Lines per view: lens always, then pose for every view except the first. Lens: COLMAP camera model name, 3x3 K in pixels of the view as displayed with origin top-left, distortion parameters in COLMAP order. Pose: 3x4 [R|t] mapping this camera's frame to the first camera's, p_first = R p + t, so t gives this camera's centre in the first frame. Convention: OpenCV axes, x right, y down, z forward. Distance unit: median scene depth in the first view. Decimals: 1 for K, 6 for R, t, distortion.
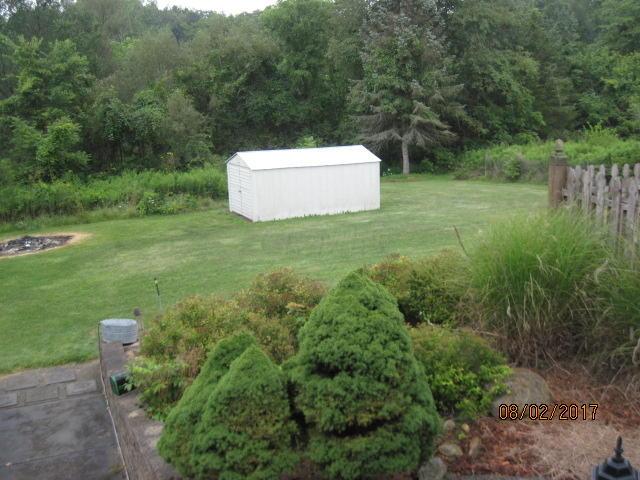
lens RADIAL K [[661.7, 0, 320.0], [0, 661.7, 240.0], [0, 0, 1]] dist [-0.112036, 0.022304]
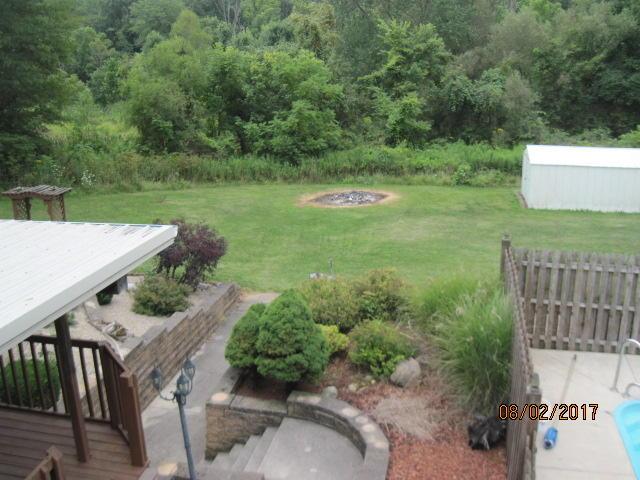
lens RADIAL K [[661.7, 0, 320.0], [0, 661.7, 240.0], [0, 0, 1]] dist [-0.112036, 0.022304]
pose [[0.807222, 0.186330, -0.560066, 0.218552], [-0.131095, 0.981763, 0.137679, -0.070097], [0.575505, -0.037715, 0.816928, -0.121121]]
